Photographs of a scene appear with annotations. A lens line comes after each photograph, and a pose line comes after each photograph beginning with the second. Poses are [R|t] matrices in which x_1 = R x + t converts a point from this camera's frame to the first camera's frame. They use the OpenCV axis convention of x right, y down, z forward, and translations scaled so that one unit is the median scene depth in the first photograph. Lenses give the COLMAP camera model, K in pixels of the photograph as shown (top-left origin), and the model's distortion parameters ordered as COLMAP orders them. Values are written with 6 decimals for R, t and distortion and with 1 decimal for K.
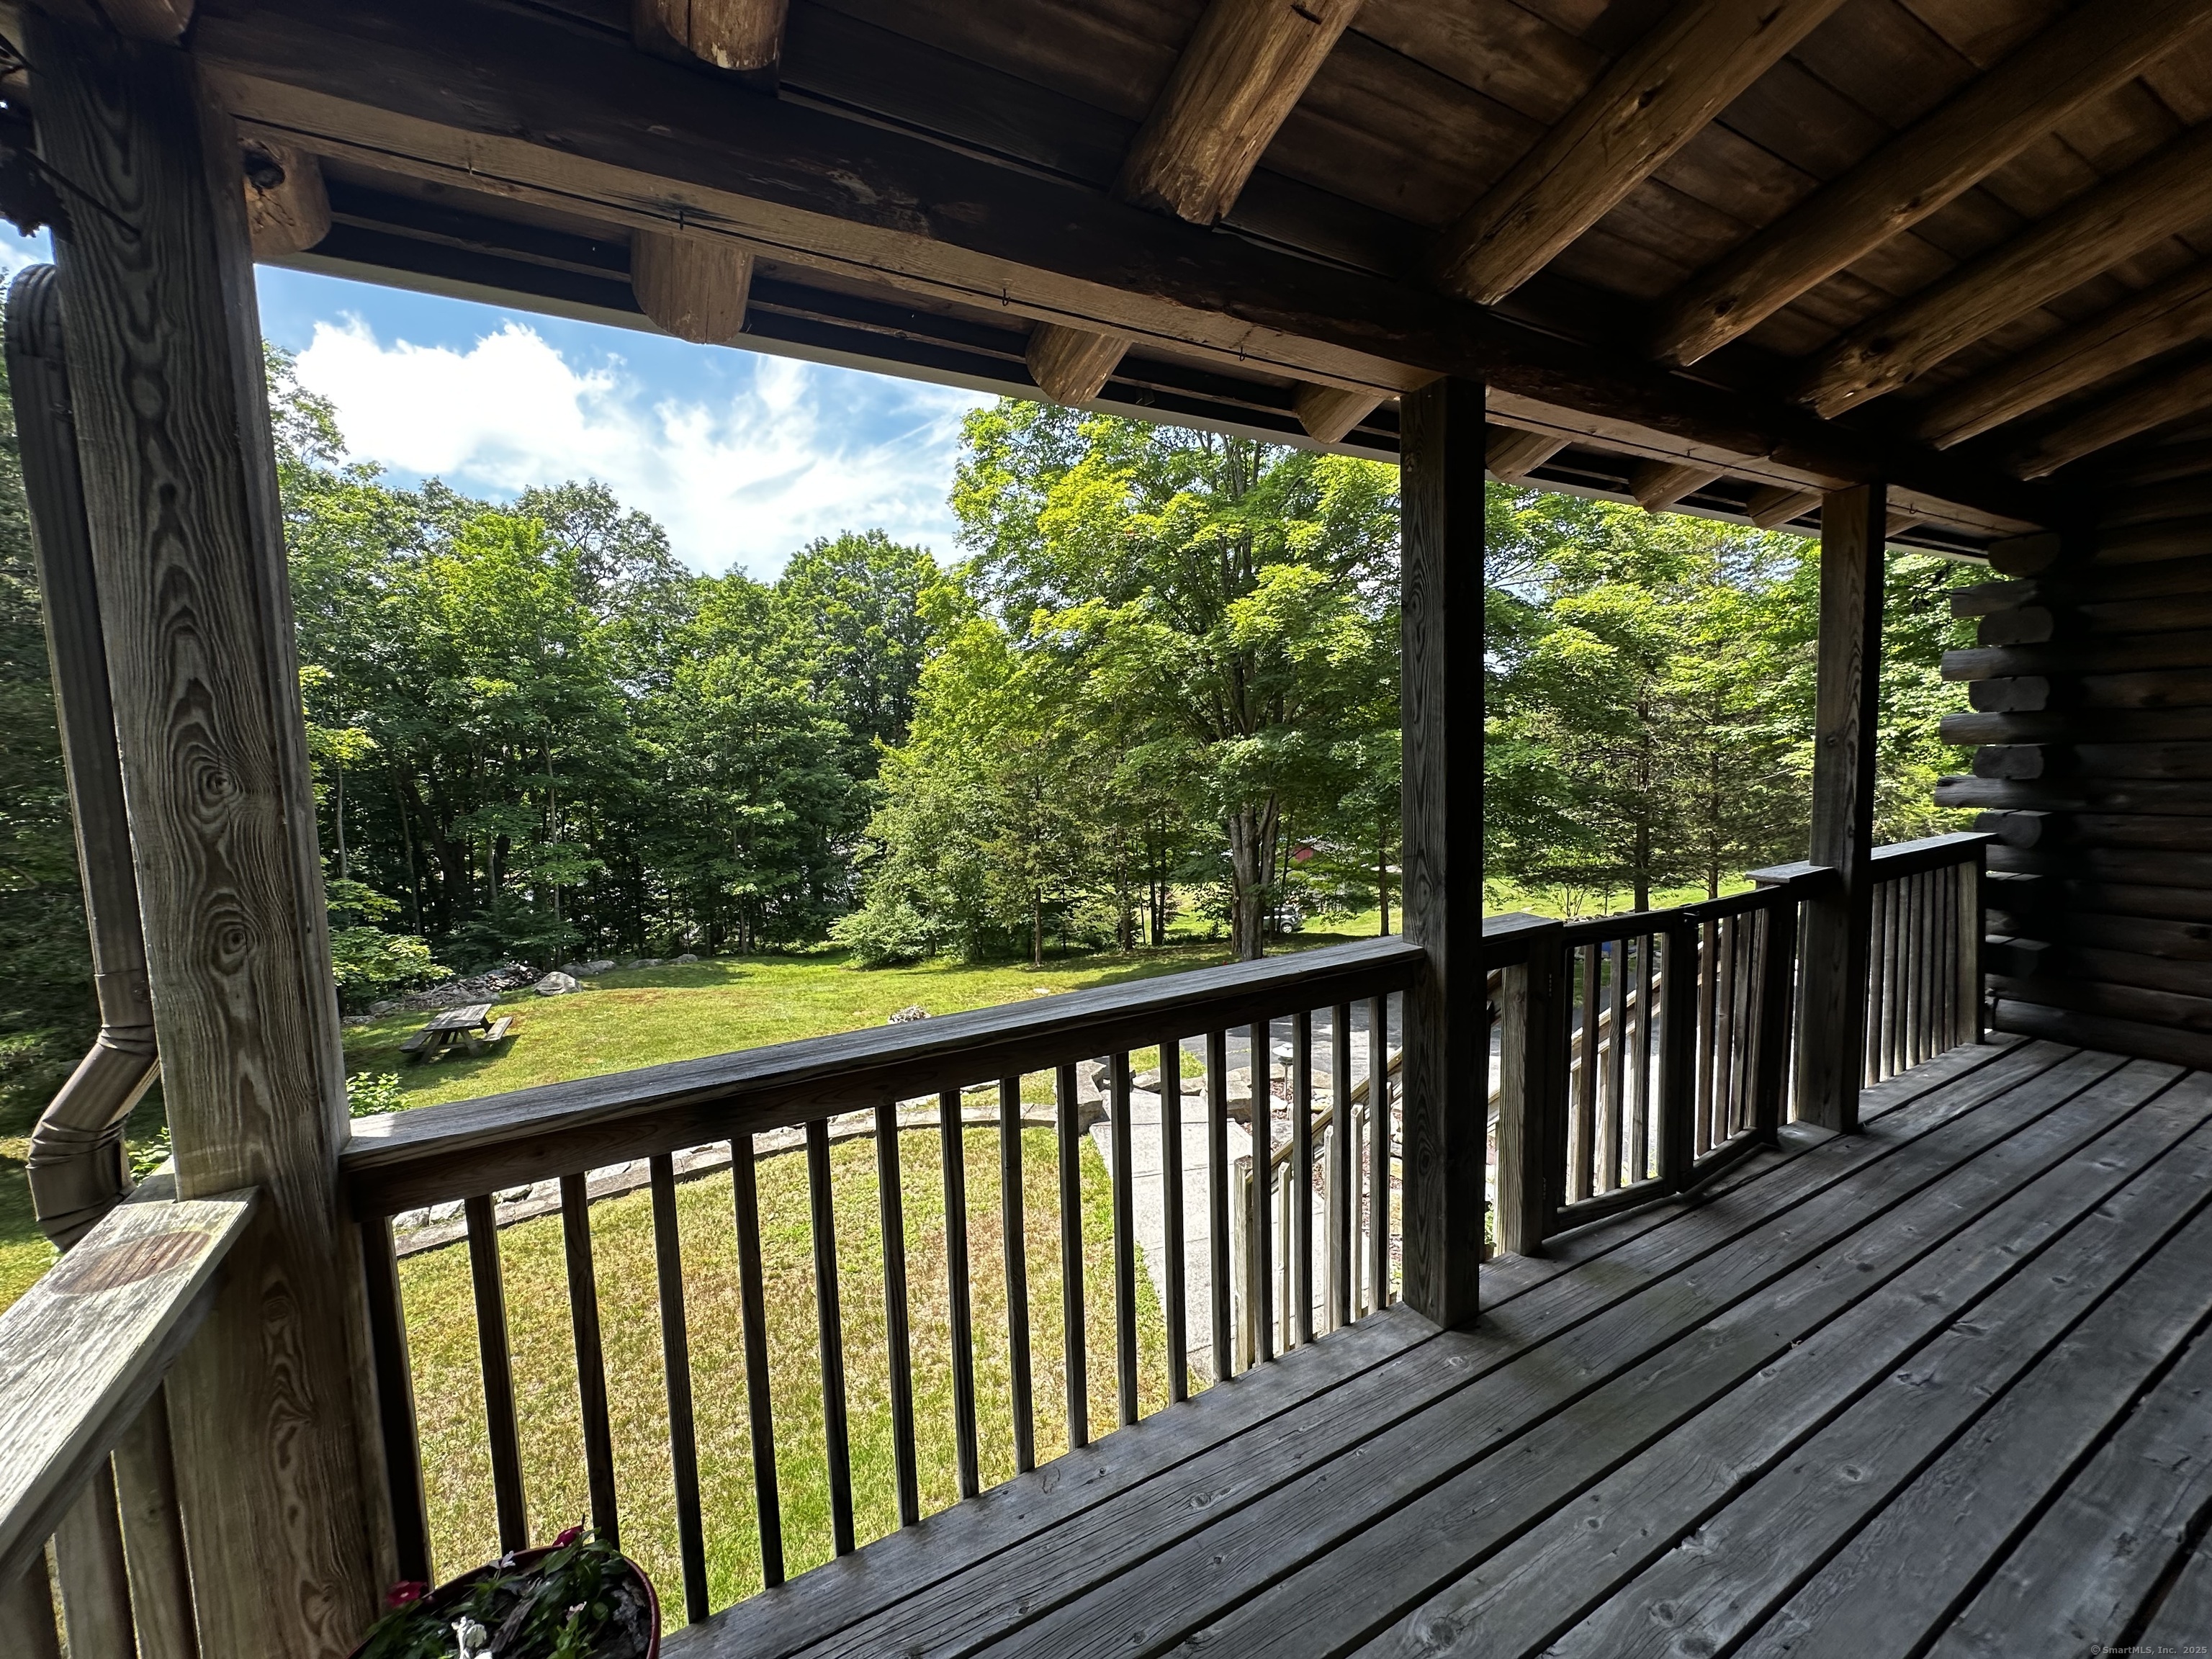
lens RADIAL K [[884.9, 0, 1109.1], [0, 884.9, 823.1], [0, 0, 1]] dist [0.000260, 0.000031]
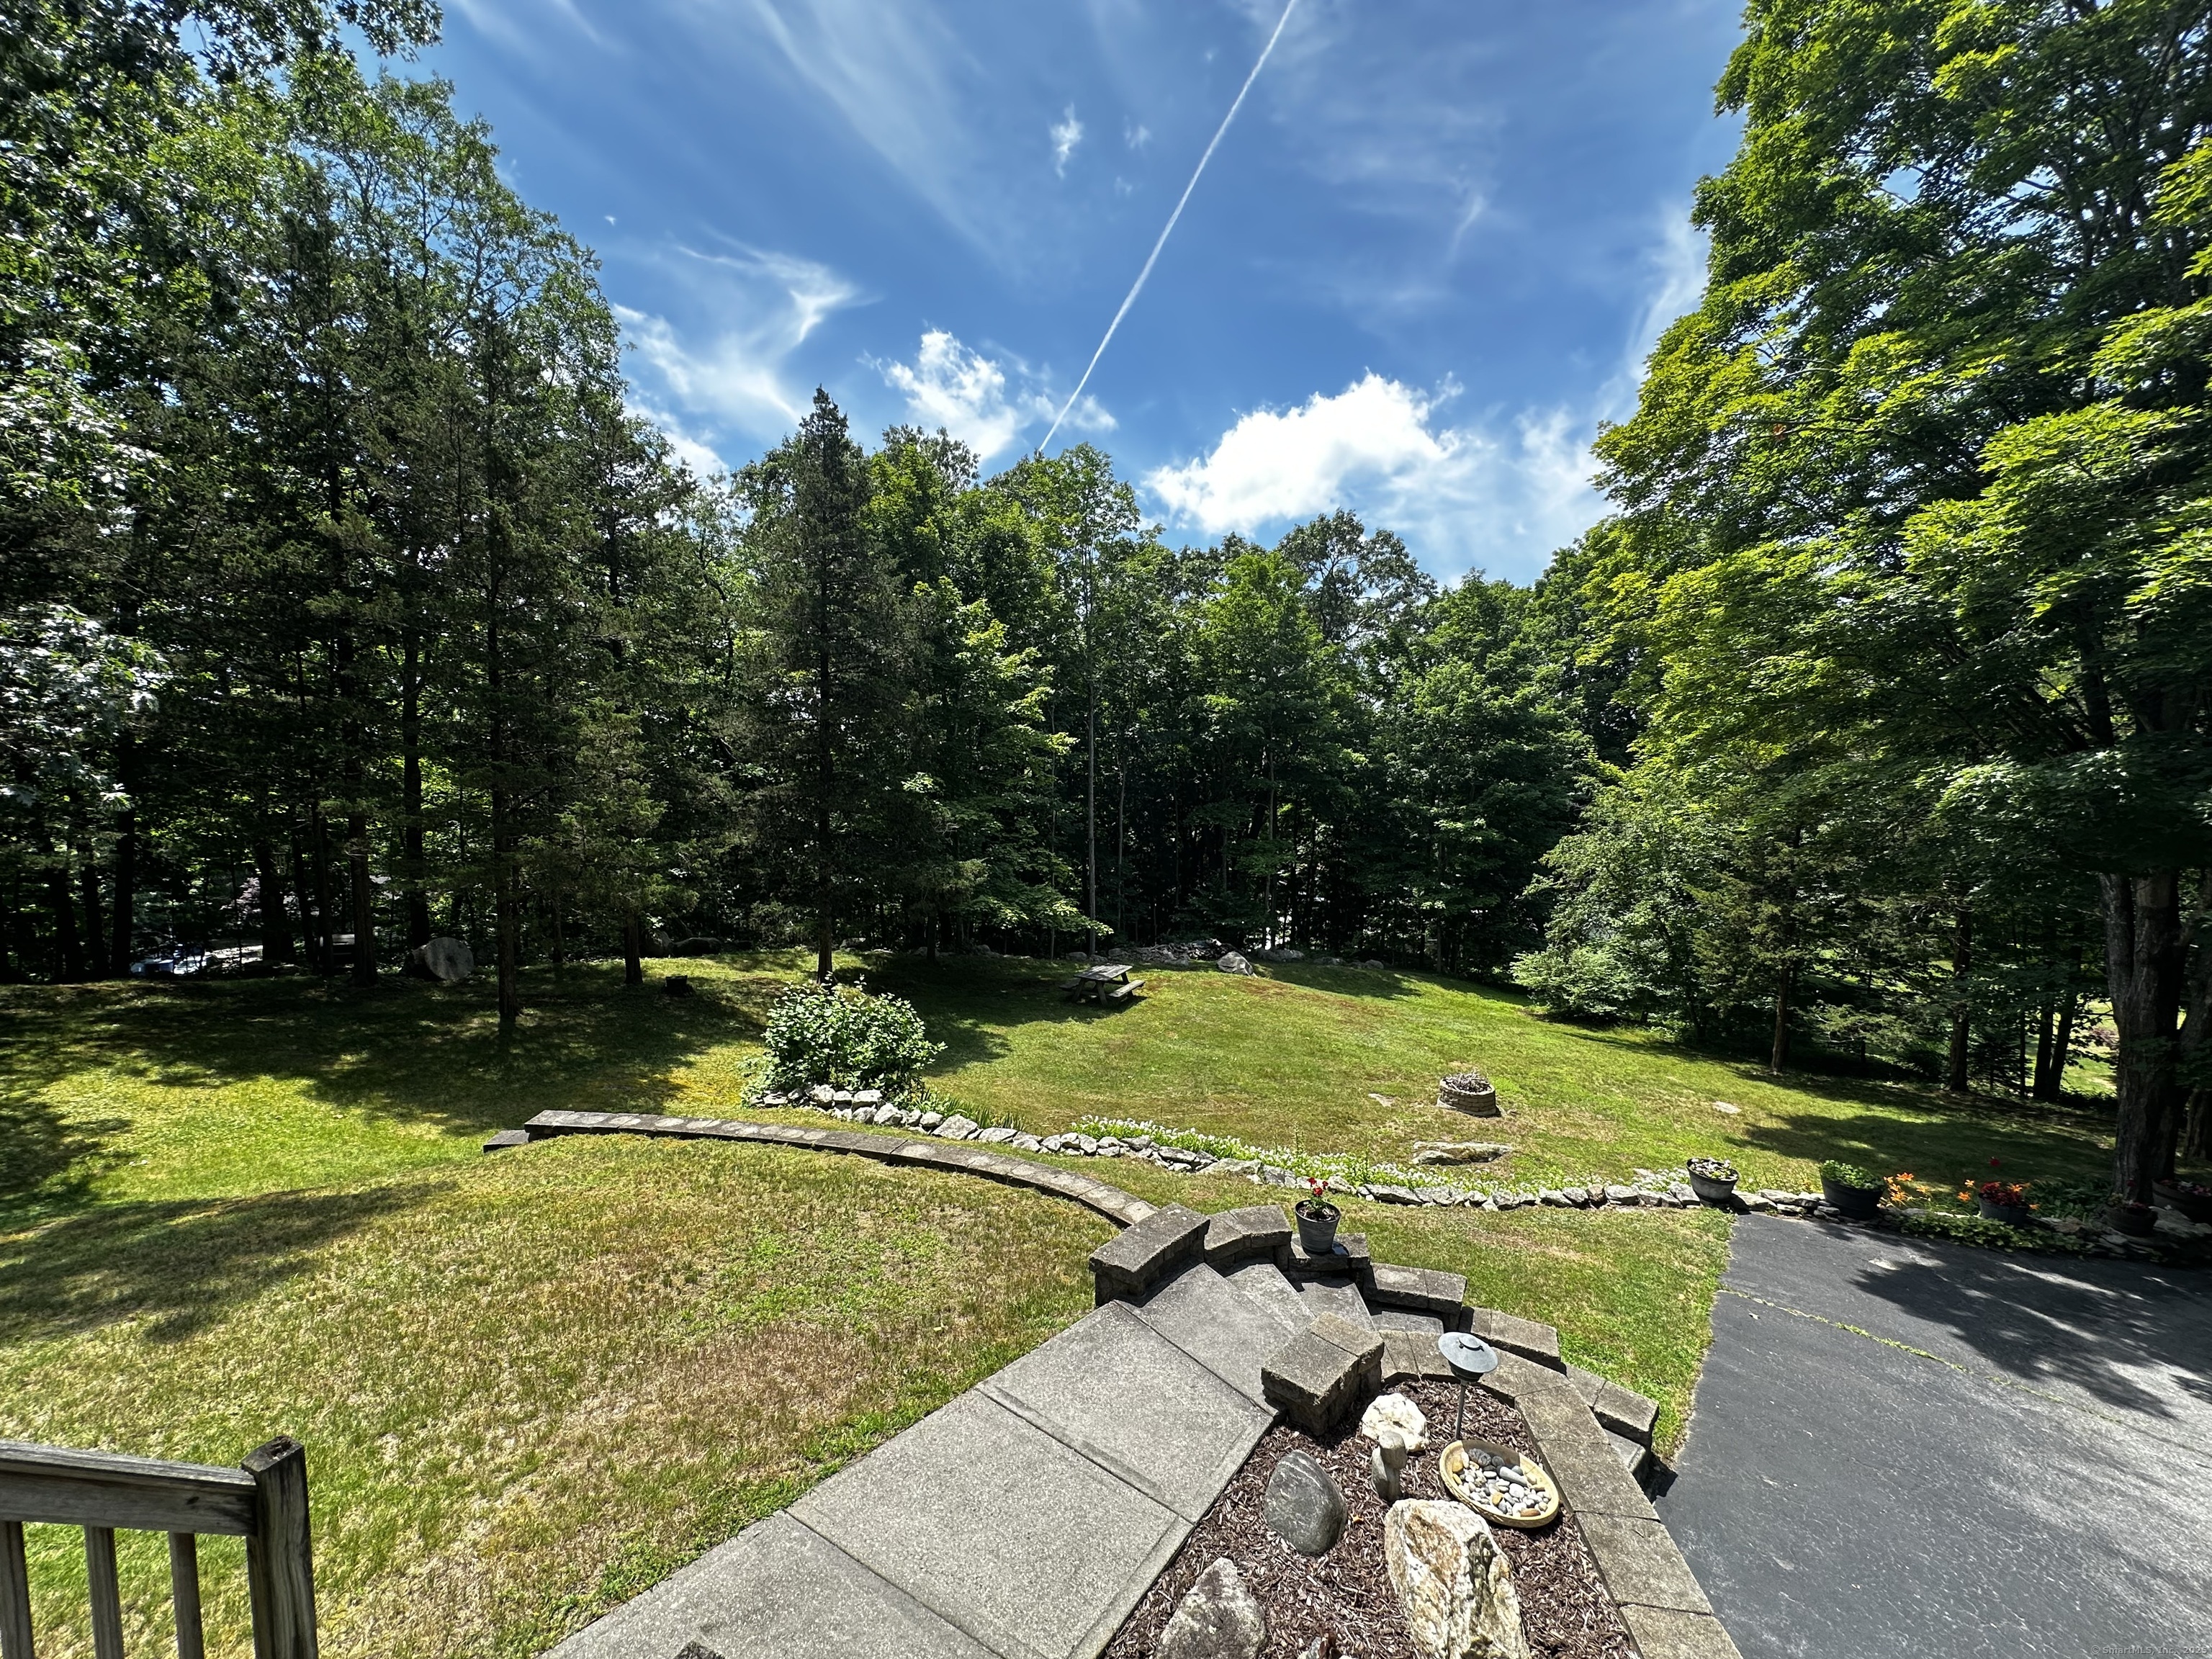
lens RADIAL K [[884.9, 0, 1106.6], [0, 884.9, 833.8], [0, 0, 1]] dist [0.000260, 0.000031]
pose [[0.644368, 0.089986, -0.759403, 0.085575], [-0.091597, 0.994985, 0.040180, -0.009514], [0.759210, 0.043668, 0.649379, 0.096059]]
